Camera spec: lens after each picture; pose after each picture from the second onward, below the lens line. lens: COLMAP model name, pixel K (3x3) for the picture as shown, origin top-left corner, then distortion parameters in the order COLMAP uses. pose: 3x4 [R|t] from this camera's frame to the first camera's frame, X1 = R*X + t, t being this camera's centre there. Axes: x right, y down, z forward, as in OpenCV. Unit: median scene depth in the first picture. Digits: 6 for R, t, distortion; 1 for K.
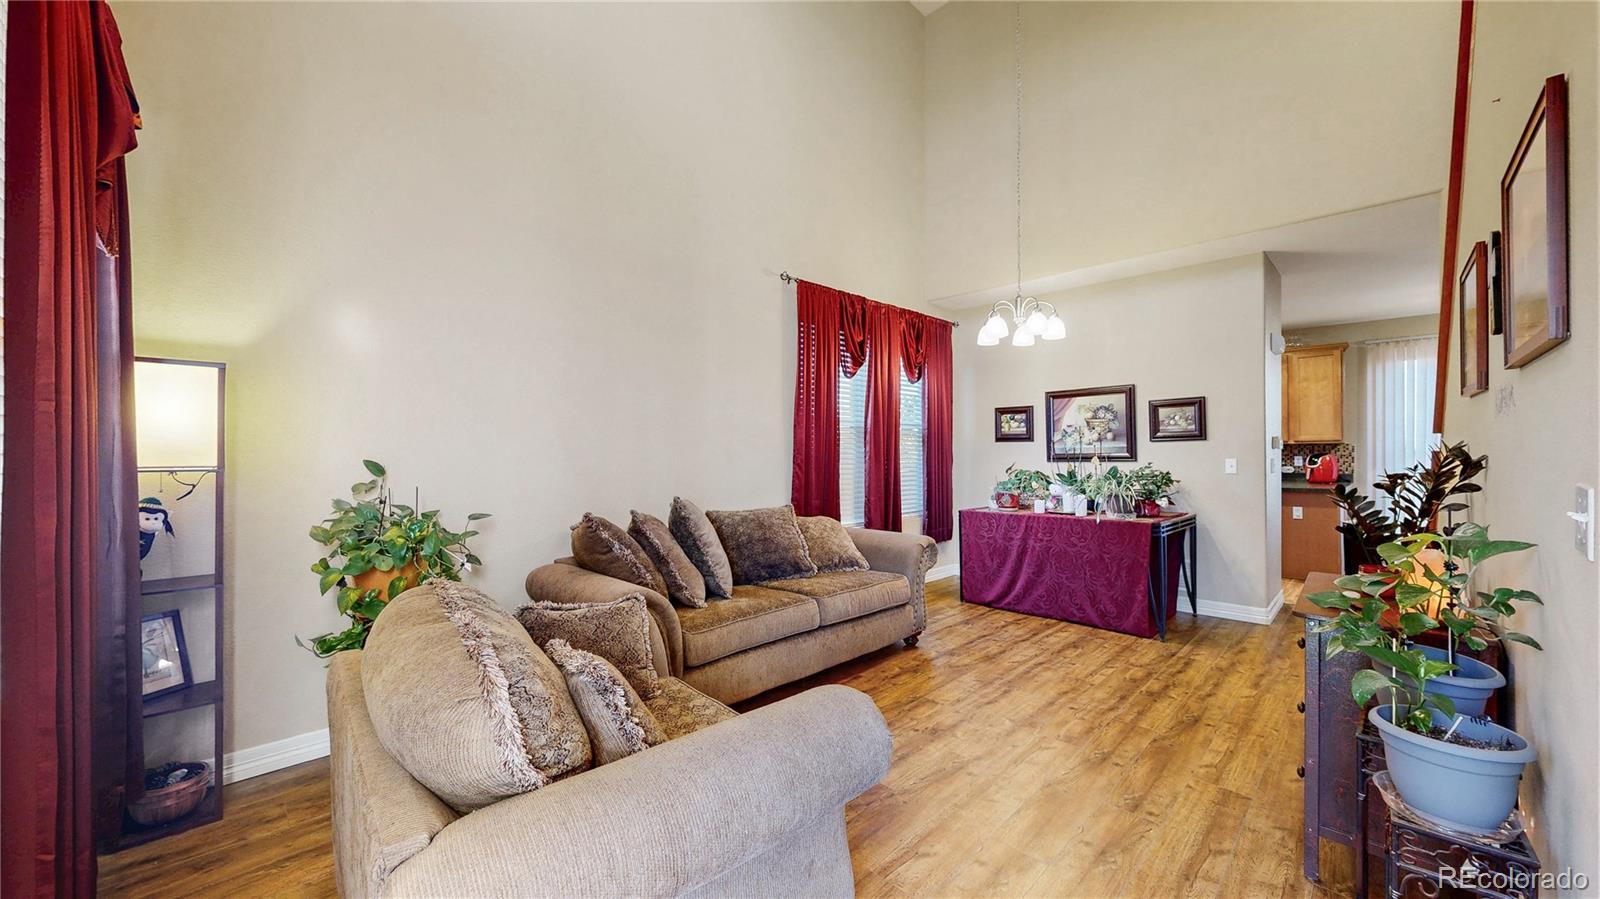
lens RADIAL K [[589.6, 0, 799.0], [0, 589.6, 441.1], [0, 0, 1]] dist [-0.000120, 0.000048]
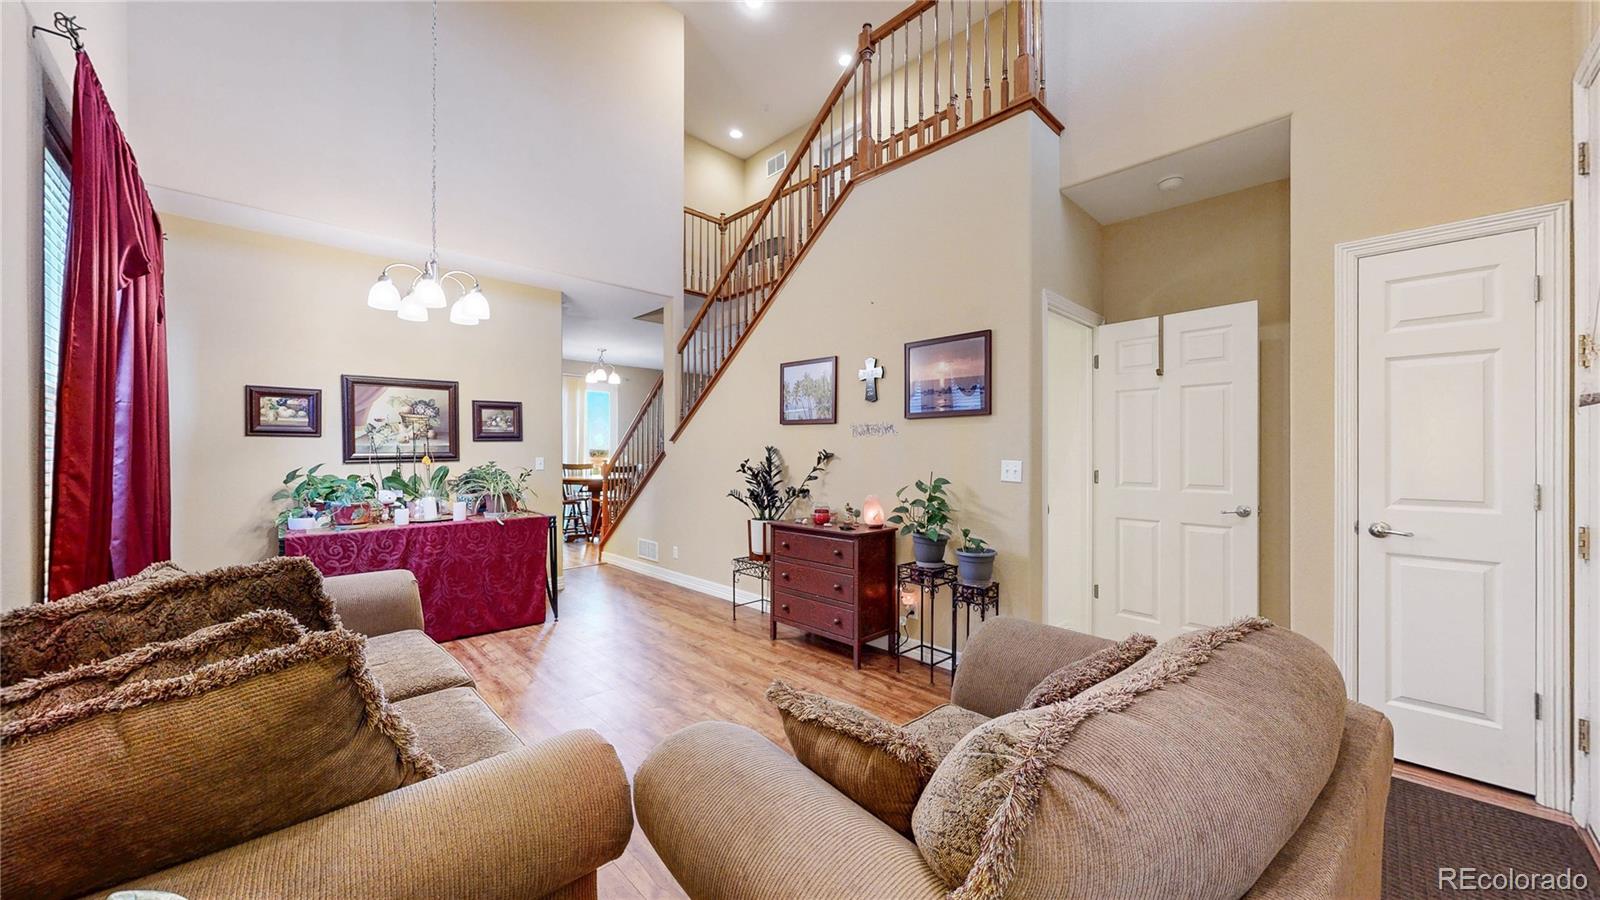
lens RADIAL K [[569.1, 0, 801.0], [0, 569.1, 454.2], [0, 0, 1]] dist [0.000878, 0.000020]
pose [[0.017530, 0.000631, 0.999846, -0.386761], [-0.017909, 0.999840, -0.000317, 0.014060], [-0.999686, -0.017900, 0.017539, 0.445608]]
